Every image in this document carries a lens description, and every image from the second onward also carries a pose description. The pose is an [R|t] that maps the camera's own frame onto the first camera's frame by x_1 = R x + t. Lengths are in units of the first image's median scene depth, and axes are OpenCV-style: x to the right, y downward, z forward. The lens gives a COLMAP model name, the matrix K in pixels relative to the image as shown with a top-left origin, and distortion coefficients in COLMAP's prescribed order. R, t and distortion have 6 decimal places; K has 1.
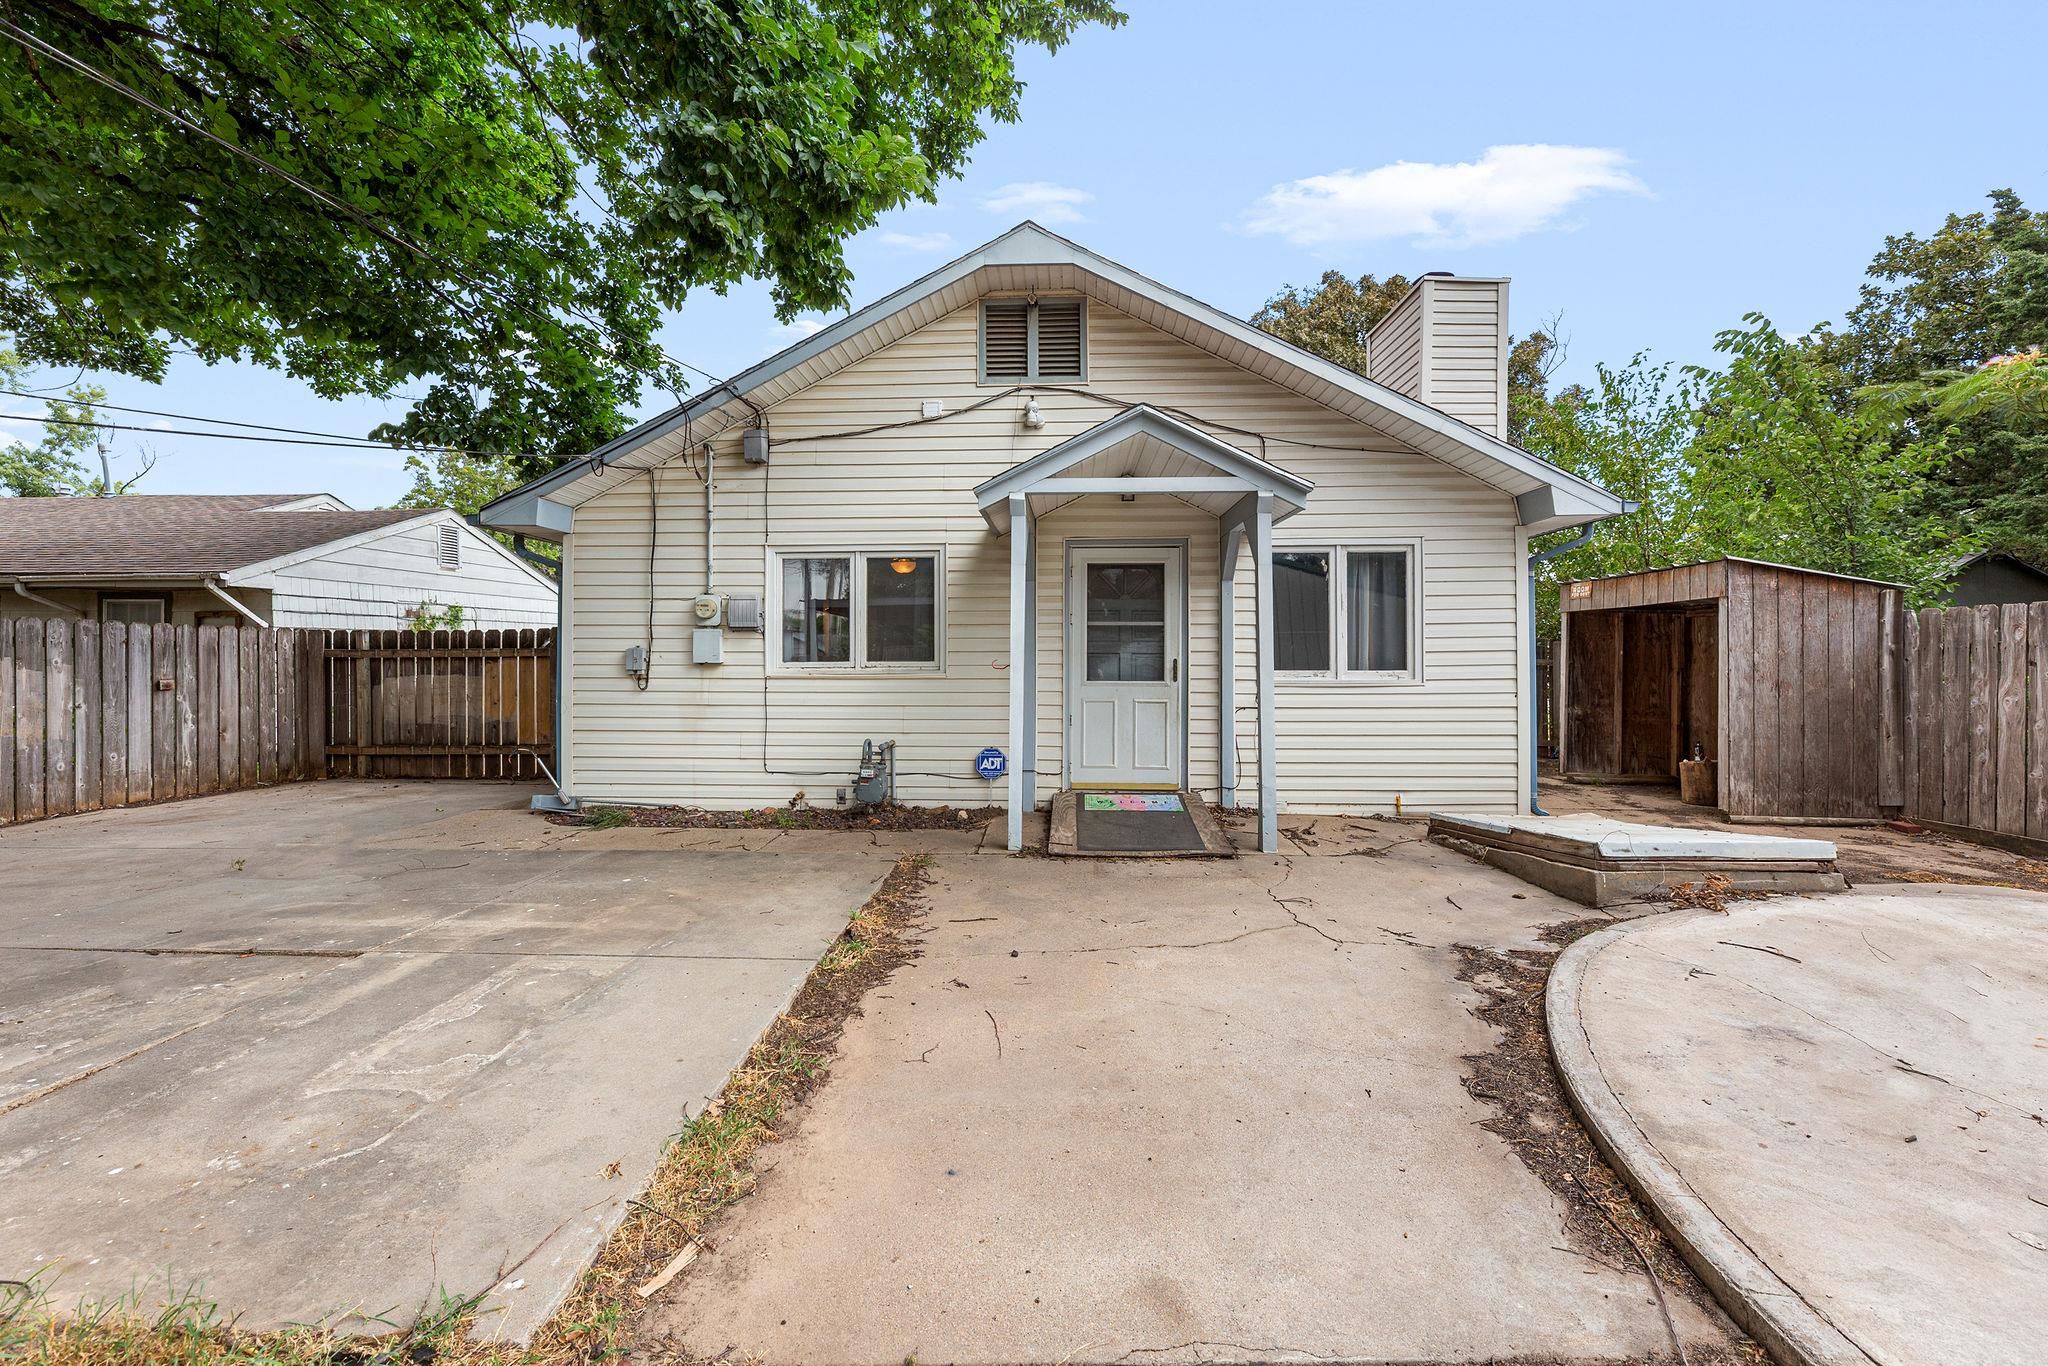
lens RADIAL K [[835.7, 0, 1018.1], [0, 835.7, 641.8], [0, 0, 1]] dist [-0.000424, 0.000039]
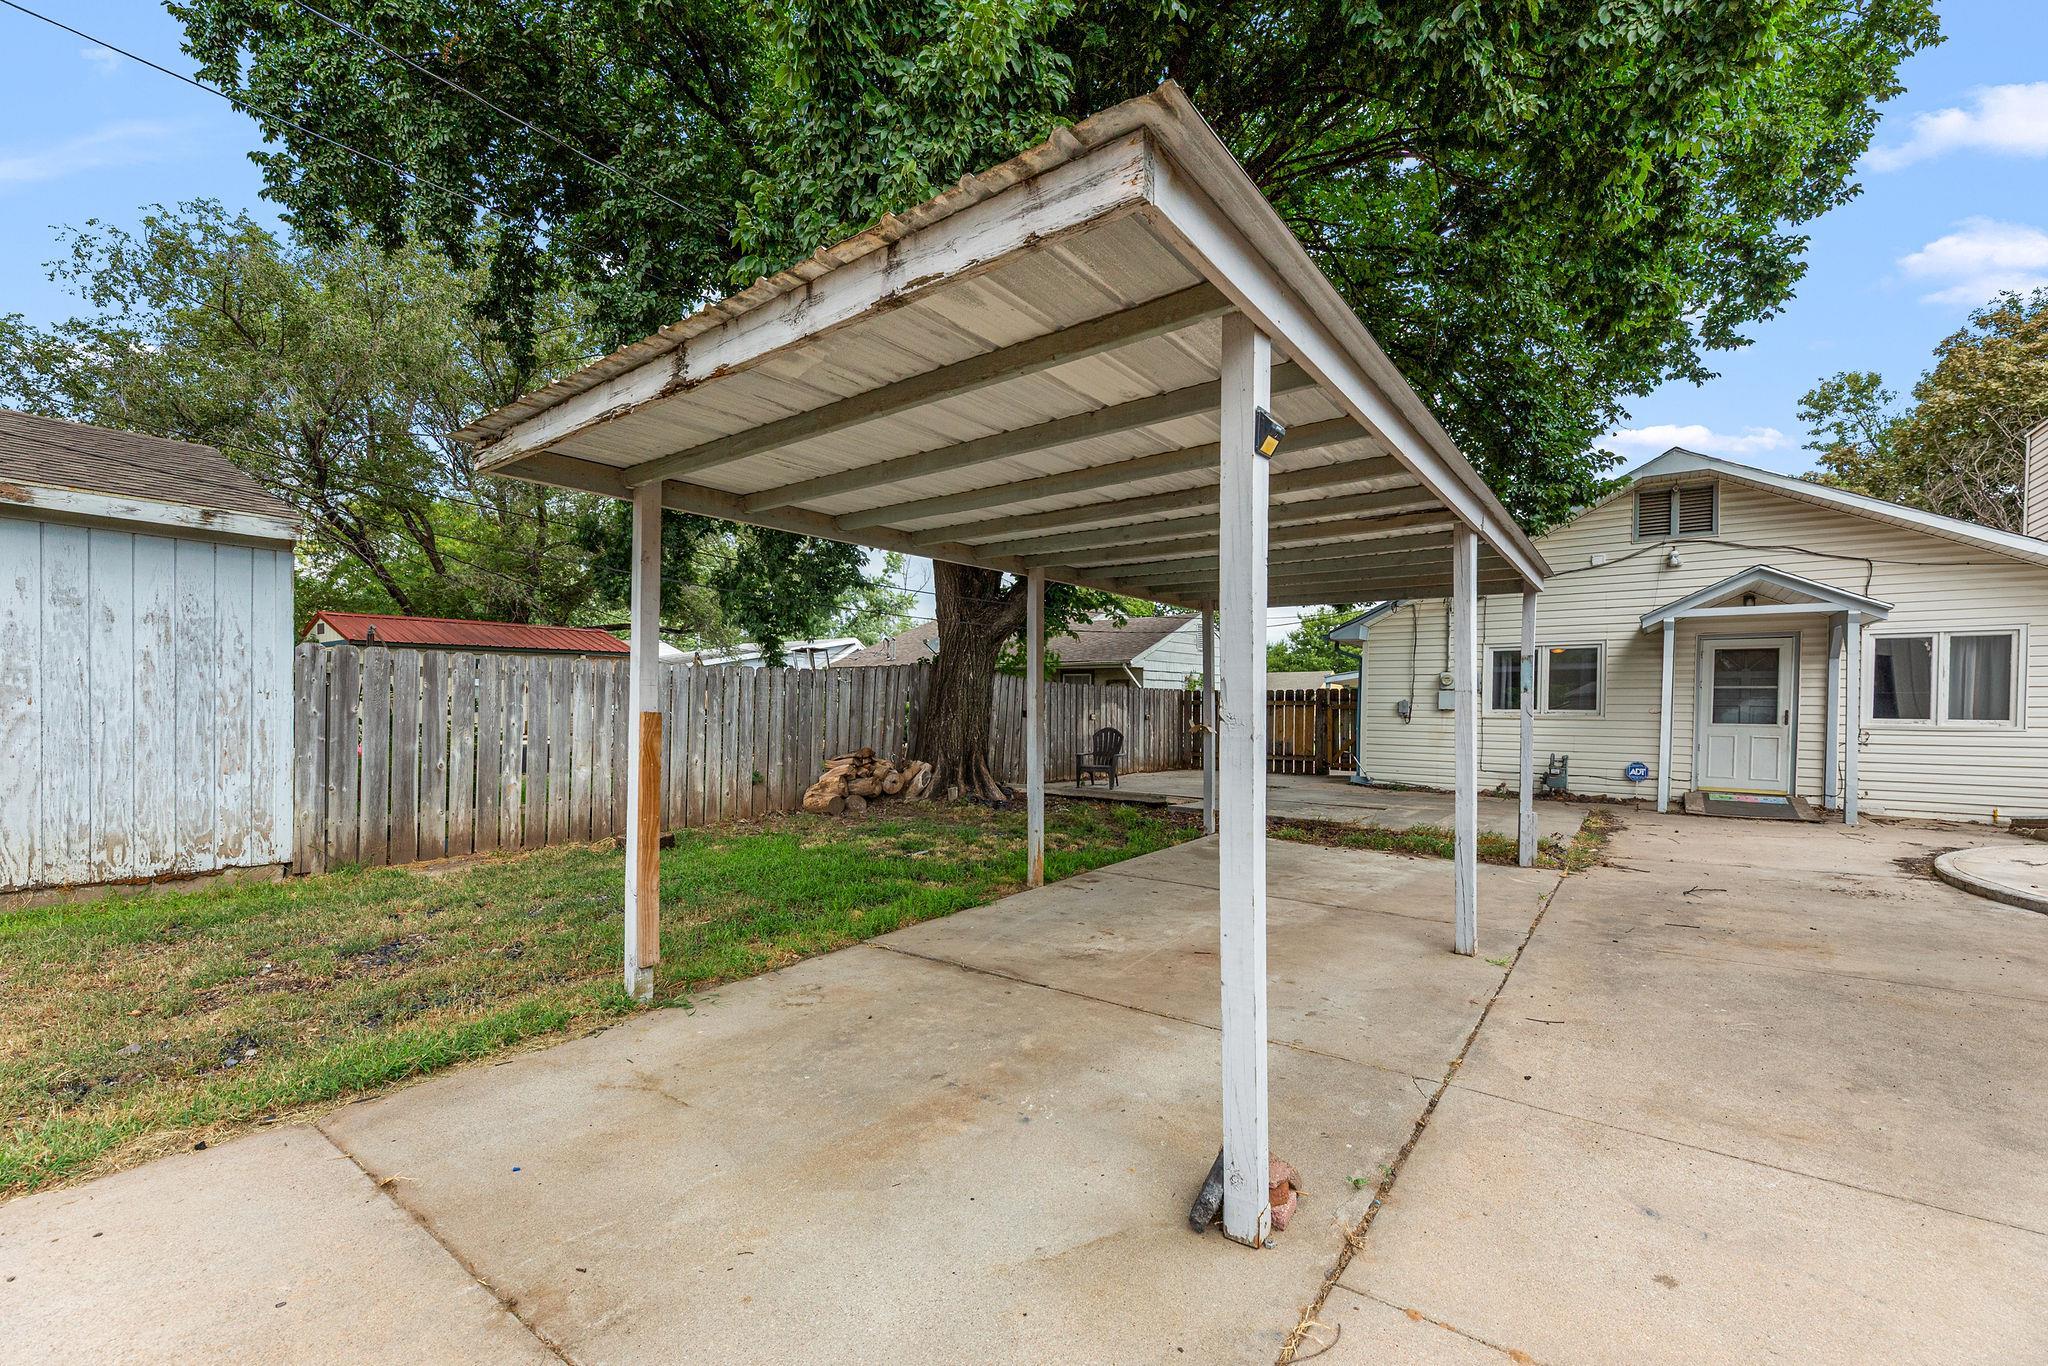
lens RADIAL K [[836.6, 0, 1026.9], [0, 836.6, 720.6], [0, 0, 1]] dist [-0.000682, 0.000125]
pose [[0.835992, 0.018327, -0.548435, -0.136279], [-0.000059, 0.999445, 0.033309, -0.011302], [0.548741, -0.027814, 0.835529, -1.050376]]
